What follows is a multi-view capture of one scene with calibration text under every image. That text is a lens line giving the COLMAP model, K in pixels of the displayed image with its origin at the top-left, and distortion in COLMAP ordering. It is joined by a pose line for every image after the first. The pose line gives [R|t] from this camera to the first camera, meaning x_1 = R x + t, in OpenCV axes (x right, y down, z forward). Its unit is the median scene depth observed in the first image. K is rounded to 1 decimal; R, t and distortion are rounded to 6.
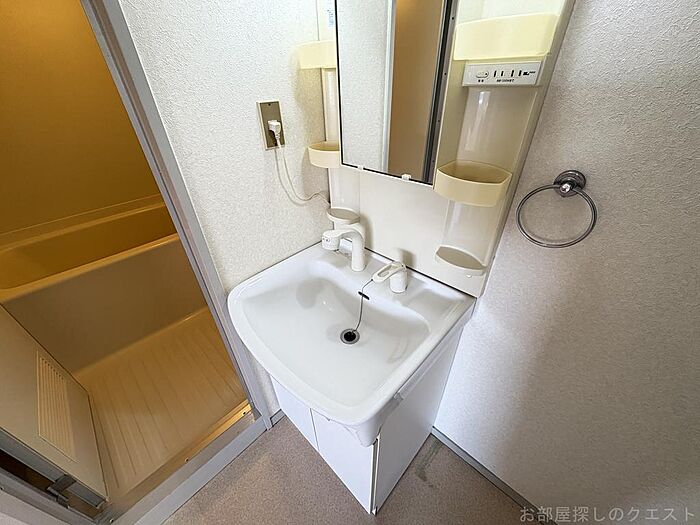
lens RADIAL K [[278.2, 0, 350.0], [0, 278.2, 262.5], [0, 0, 1]] dist [0.000432, 0.000063]
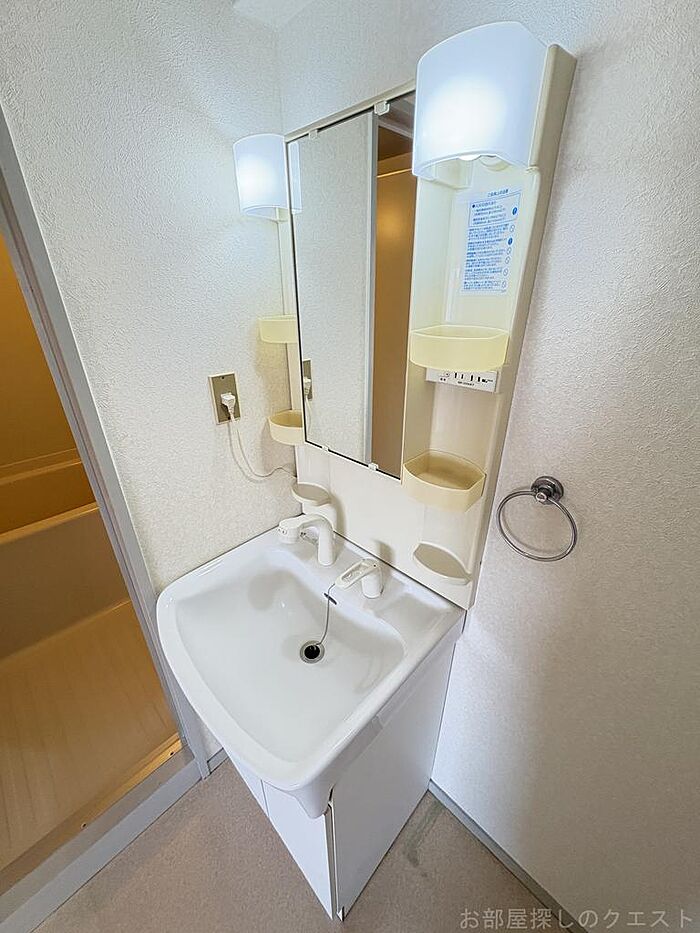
lens RADIAL K [[370.8, 0, 350.1], [0, 370.8, 464.1], [0, 0, 1]] dist [0.000432, 0.000063]
pose [[0.999735, 0.023014, -0.000366, 0.101918], [-0.022826, 0.989250, -0.144439, -0.114079], [-0.002962, 0.144409, 0.989514, -0.108162]]
